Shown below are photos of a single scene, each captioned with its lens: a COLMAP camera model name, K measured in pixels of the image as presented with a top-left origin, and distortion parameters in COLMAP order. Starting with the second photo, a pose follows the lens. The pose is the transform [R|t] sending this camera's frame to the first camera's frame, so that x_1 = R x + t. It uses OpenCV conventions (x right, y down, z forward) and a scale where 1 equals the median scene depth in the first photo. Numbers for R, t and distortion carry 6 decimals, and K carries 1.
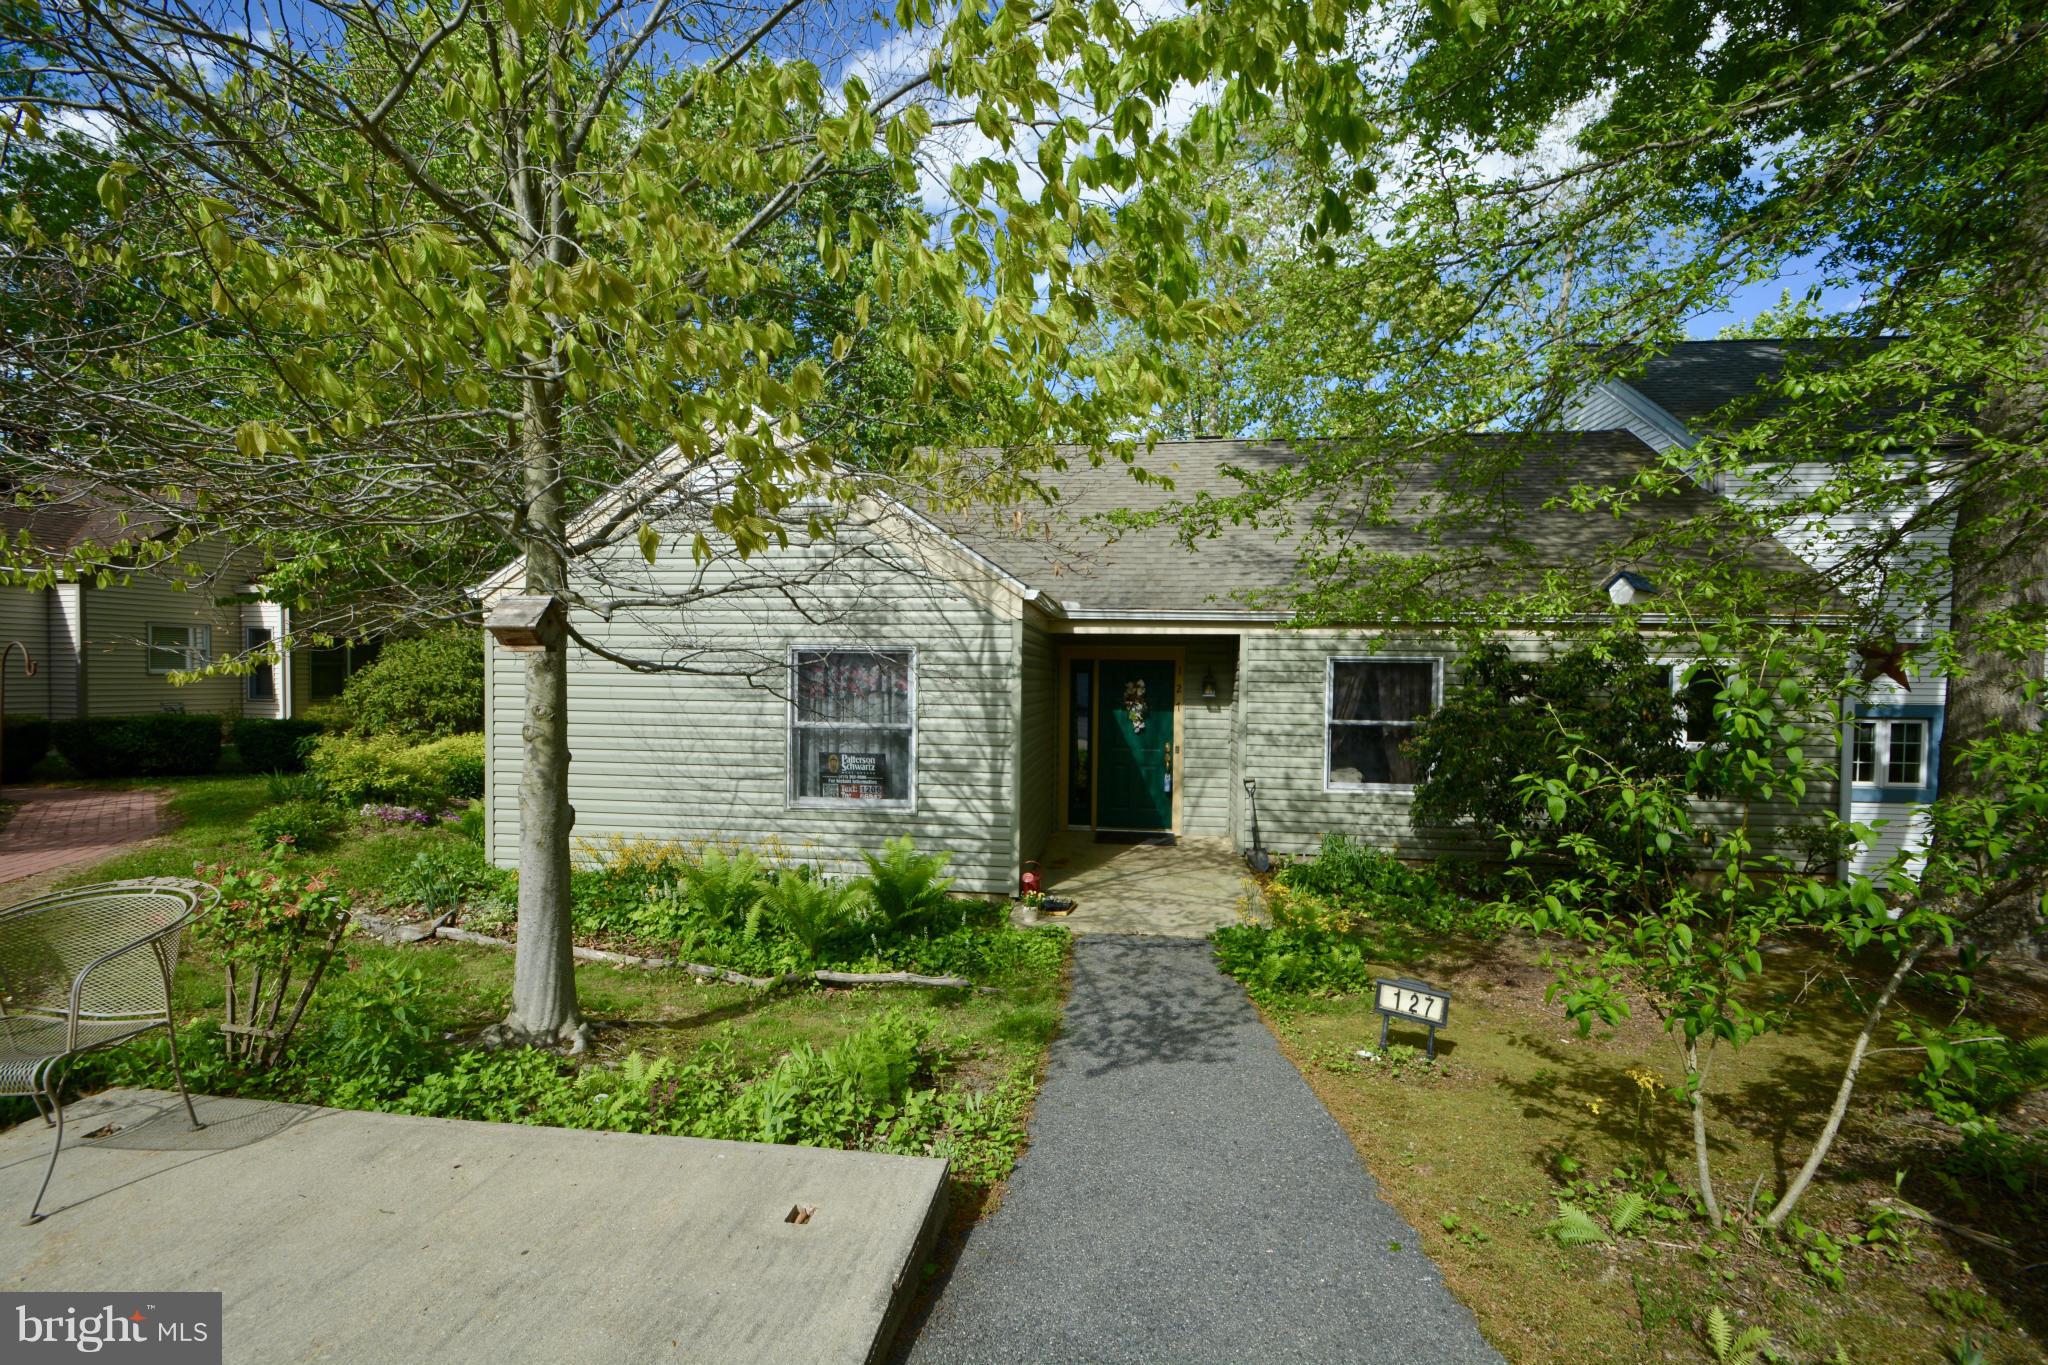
lens RADIAL K [[887.0, 0, 1018.9], [0, 887.0, 707.4], [0, 0, 1]] dist [0.002481, -0.016092]
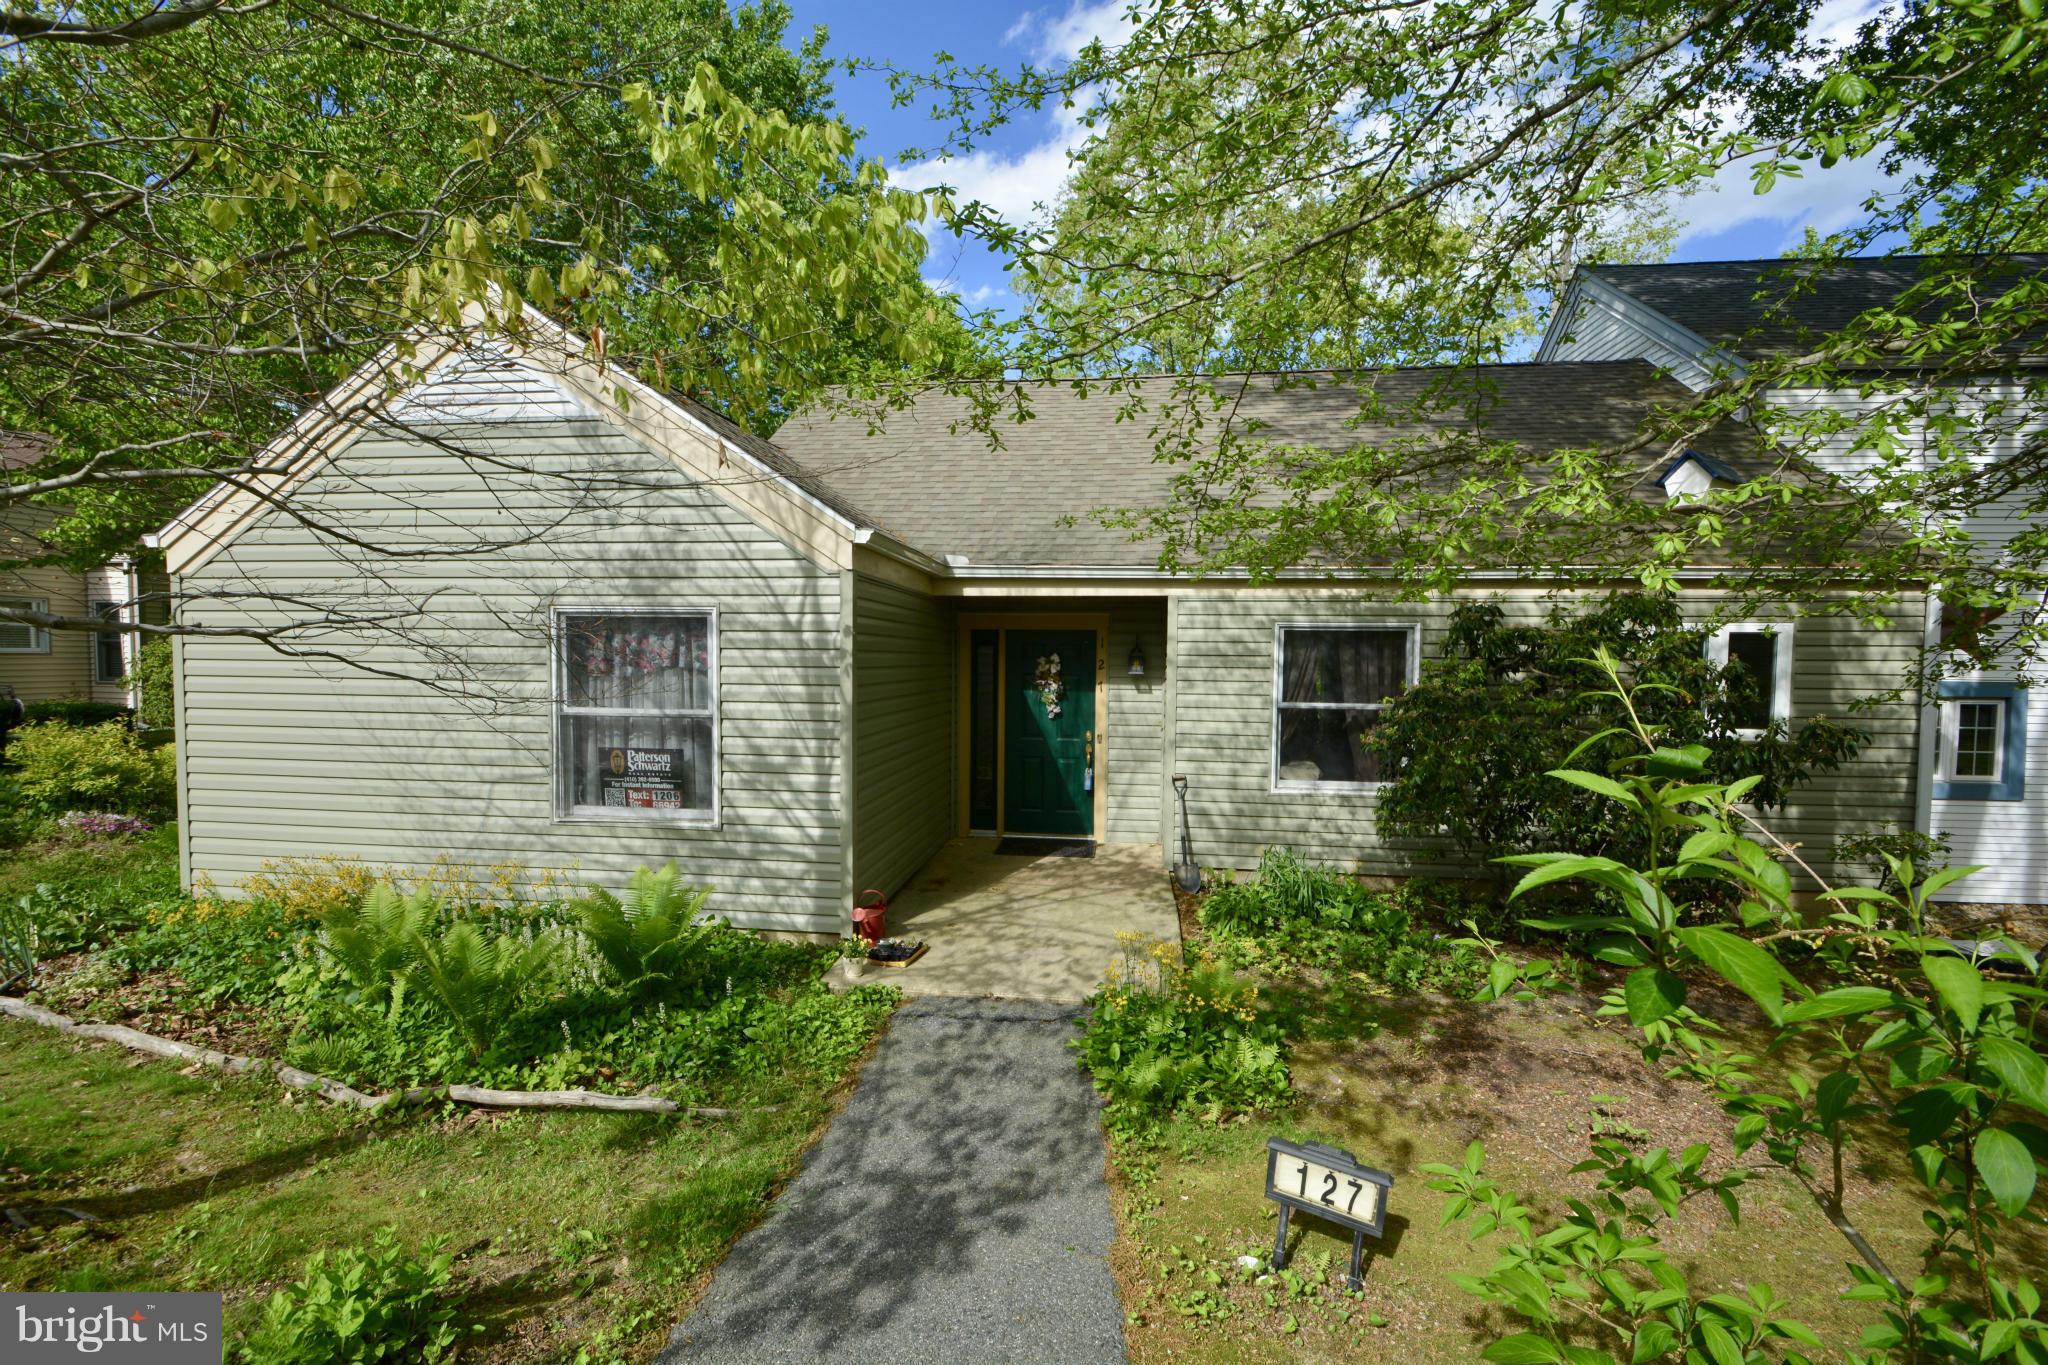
lens RADIAL K [[895.0, 0, 1018.7], [0, 895.0, 698.1], [0, 0, 1]] dist [0.016349, -0.017172]
pose [[0.999987, -0.002793, 0.004165, 0.133994], [0.002744, 0.999926, 0.011854, 0.000323], [-0.004198, -0.011843, 0.999921, 0.230020]]
